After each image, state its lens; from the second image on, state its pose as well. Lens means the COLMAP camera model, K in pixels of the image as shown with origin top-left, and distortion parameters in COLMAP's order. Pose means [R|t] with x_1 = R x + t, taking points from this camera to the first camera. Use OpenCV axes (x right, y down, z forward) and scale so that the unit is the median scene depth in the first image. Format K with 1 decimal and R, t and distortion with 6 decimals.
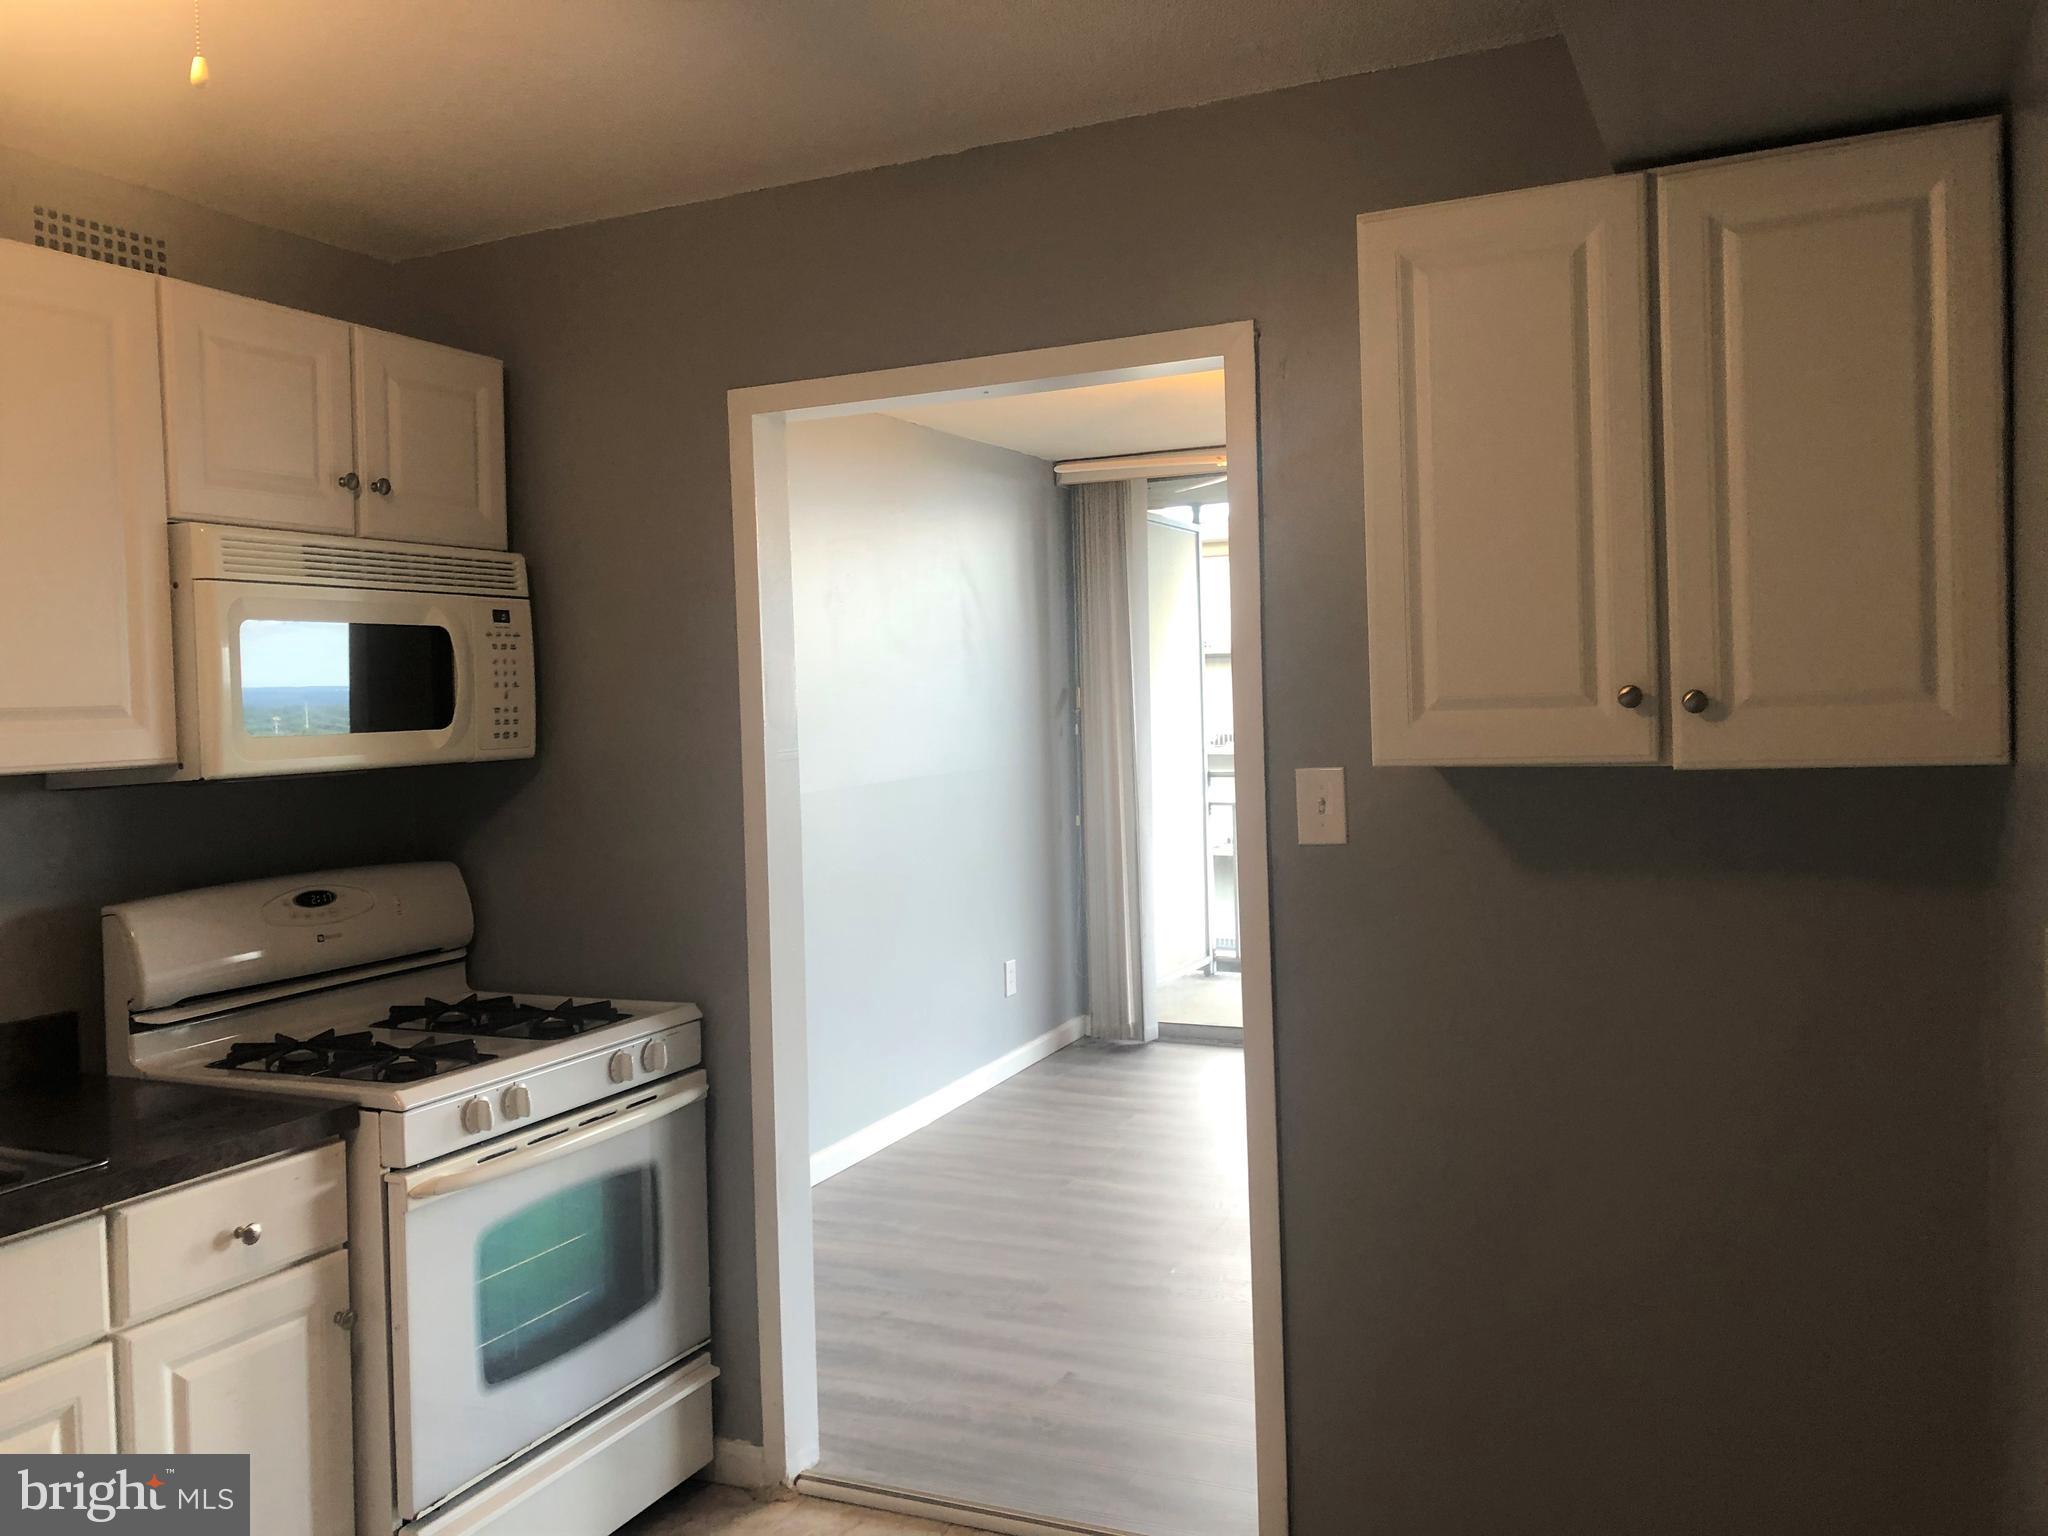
lens RADIAL K [[1651.0, 0, 1028.2], [0, 1651.0, 782.1], [0, 0, 1]] dist [0.036194, -0.008810]
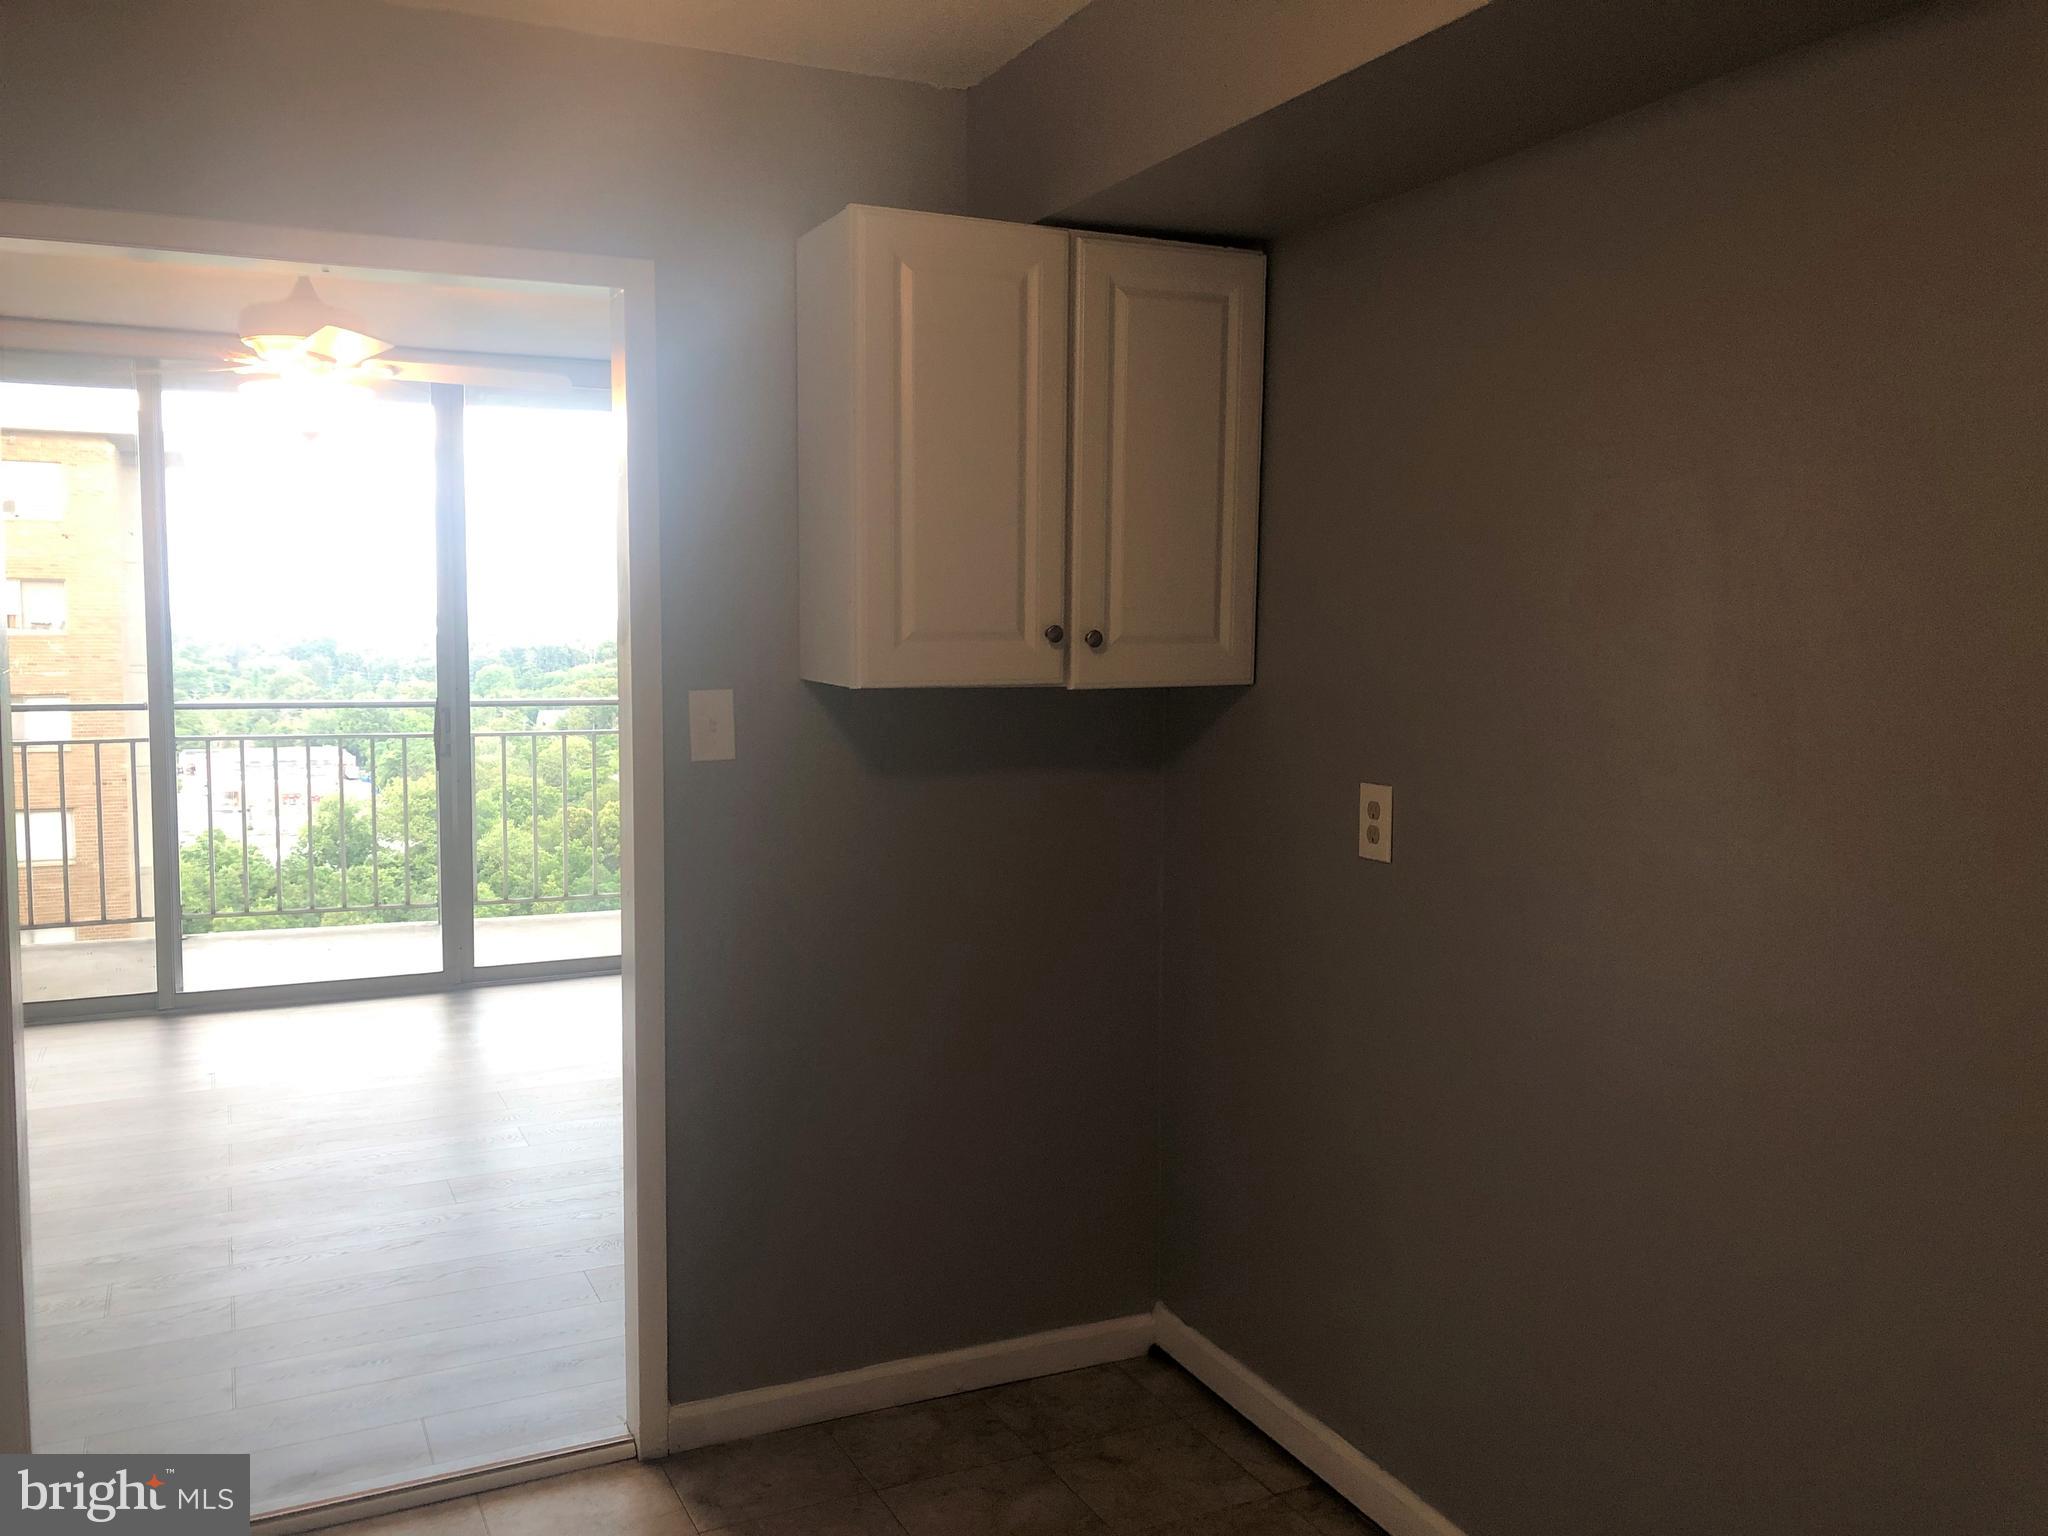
lens RADIAL K [[1673.1, 0, 1024.0], [0, 1673.1, 768.0], [0, 0, 1]] dist [0.033425, -0.041303]
pose [[0.636411, -0.039265, 0.770350, -0.669217], [0.015148, 0.999147, 0.038413, 0.003473], [-0.771202, -0.012777, 0.636463, 0.179930]]
